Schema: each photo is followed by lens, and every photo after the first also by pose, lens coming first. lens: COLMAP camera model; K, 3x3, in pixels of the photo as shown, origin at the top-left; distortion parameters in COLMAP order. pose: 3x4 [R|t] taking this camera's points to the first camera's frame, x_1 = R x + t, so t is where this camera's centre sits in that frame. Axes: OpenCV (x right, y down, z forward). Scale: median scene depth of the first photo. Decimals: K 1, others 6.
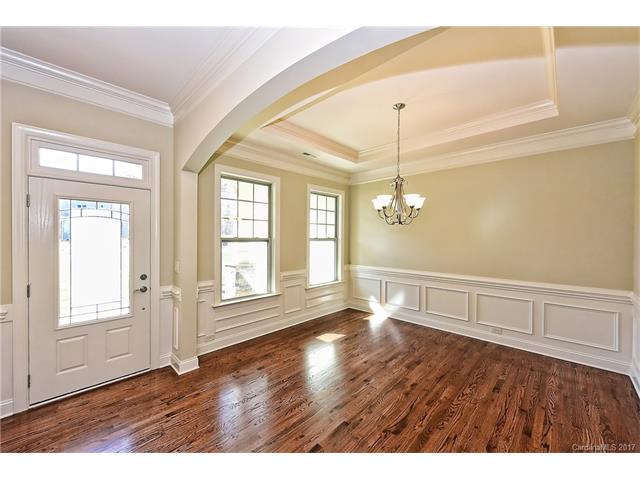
lens RADIAL K [[259.0, 0, 320.0], [0, 259.0, 240.0], [0, 0, 1]] dist [0.002166, 0.000122]
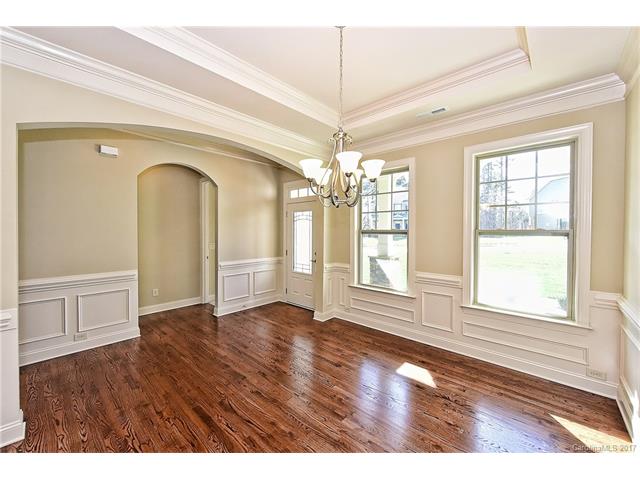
lens RADIAL K [[259.0, 0, 320.0], [0, 259.0, 240.0], [0, 0, 1]] dist [0.002166, 0.000122]
pose [[0.022858, 0.034762, -0.999134, 0.721396], [-0.010270, 0.999351, 0.034535, -0.001761], [0.999686, 0.009472, 0.023200, 0.733766]]
